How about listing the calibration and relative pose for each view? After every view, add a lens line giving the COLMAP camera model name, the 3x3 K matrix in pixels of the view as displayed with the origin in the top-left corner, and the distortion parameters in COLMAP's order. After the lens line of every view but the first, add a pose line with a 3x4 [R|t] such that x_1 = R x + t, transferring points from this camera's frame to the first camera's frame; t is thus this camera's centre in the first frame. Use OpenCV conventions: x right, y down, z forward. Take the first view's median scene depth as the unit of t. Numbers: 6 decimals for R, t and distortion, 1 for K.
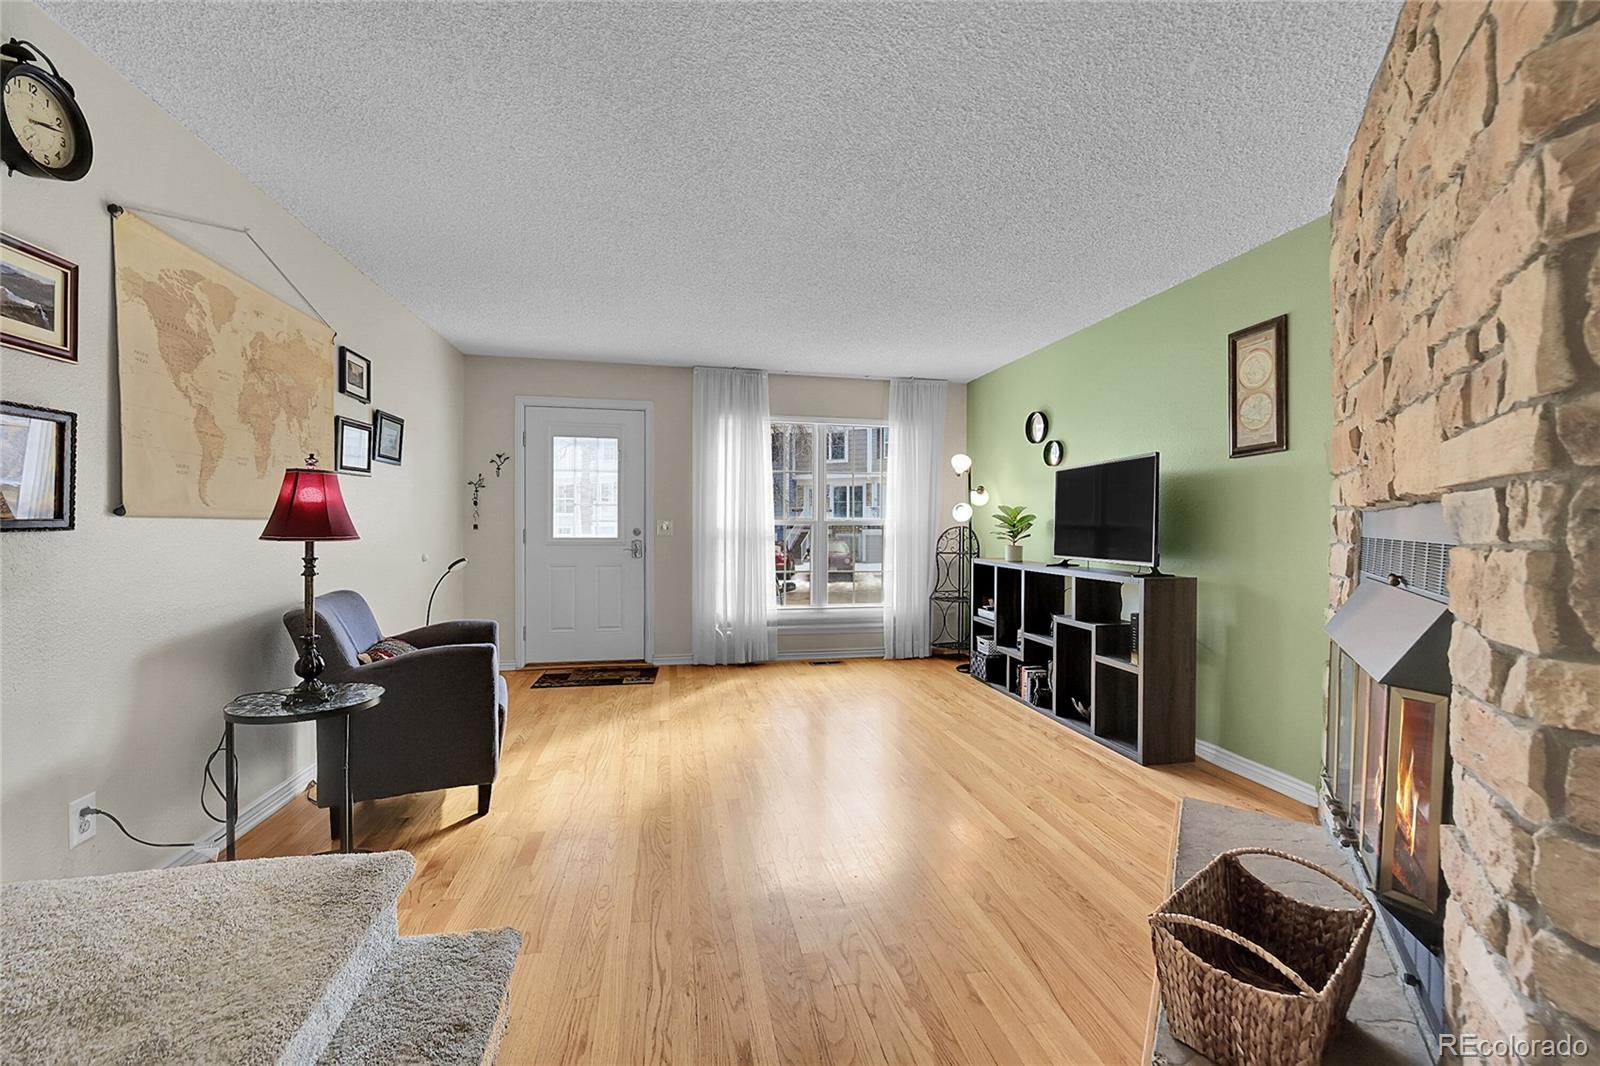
lens RADIAL K [[637.3, 0, 798.8], [0, 637.3, 530.9], [0, 0, 1]] dist [0.006765, -0.000020]
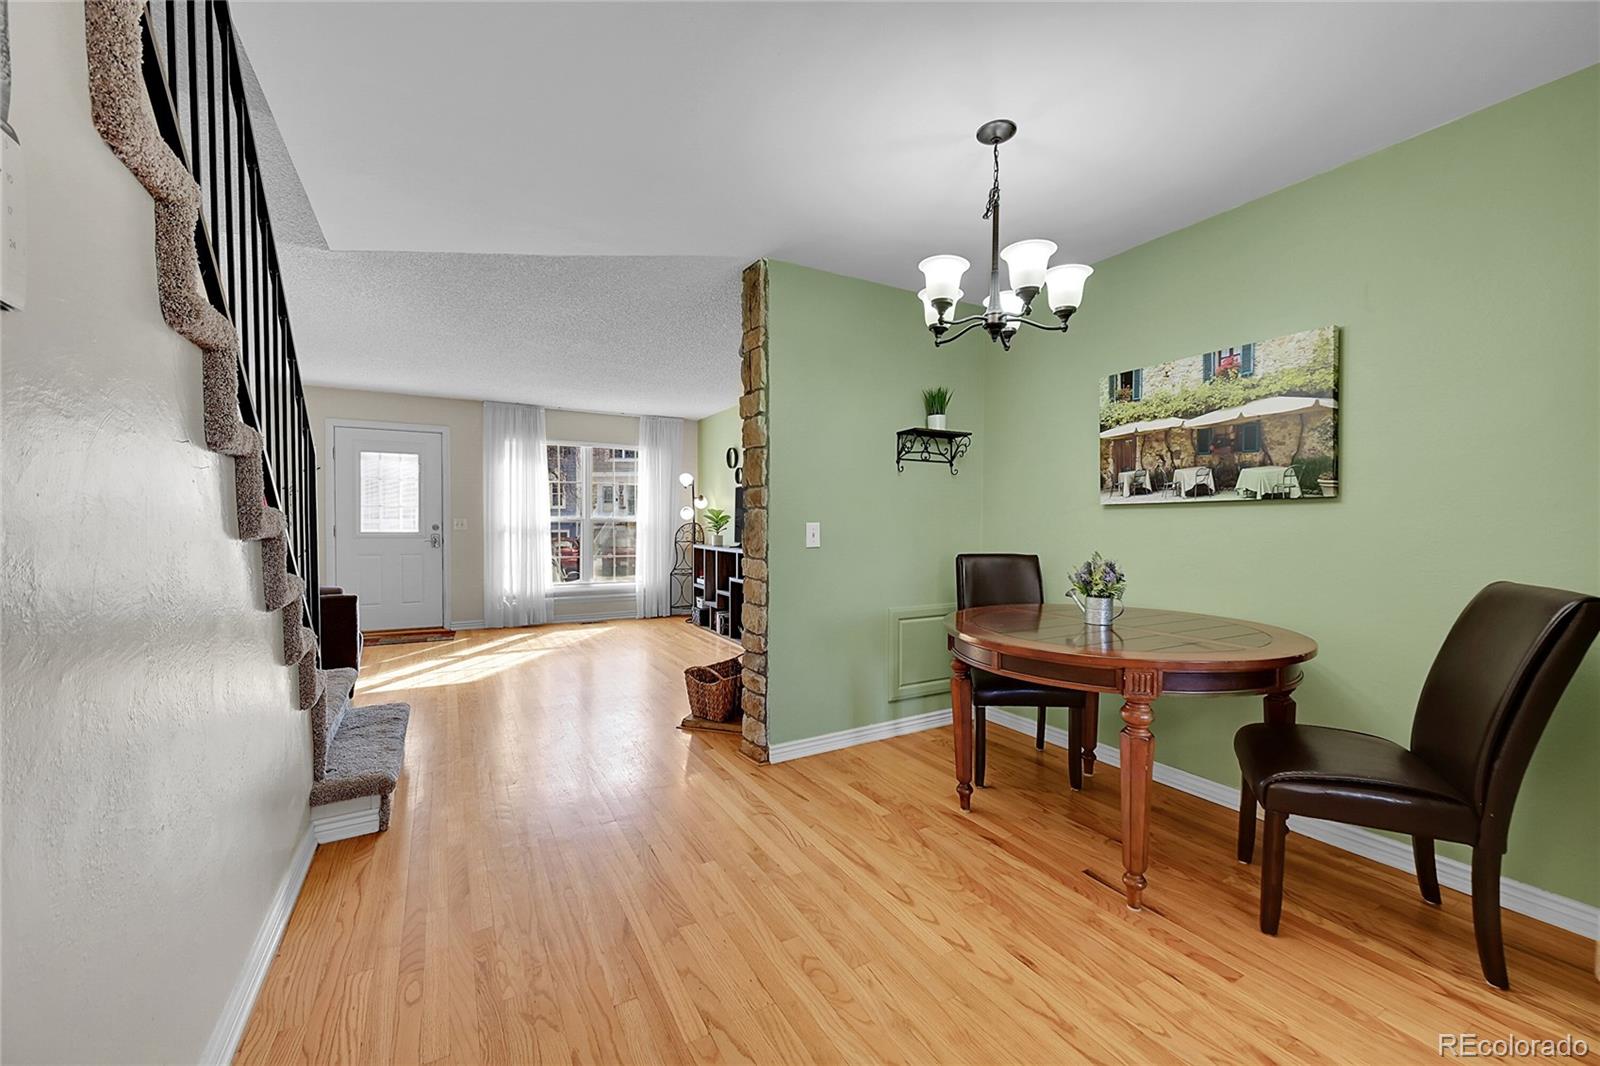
lens RADIAL K [[641.2, 0, 796.8], [0, 641.2, 532.4], [0, 0, 1]] dist [0.000255, 0.000063]
pose [[0.954987, -0.005822, 0.296592, 0.058751], [0.003450, 0.999958, 0.008518, 0.003029], [-0.296629, -0.007111, 0.954966, -0.458627]]
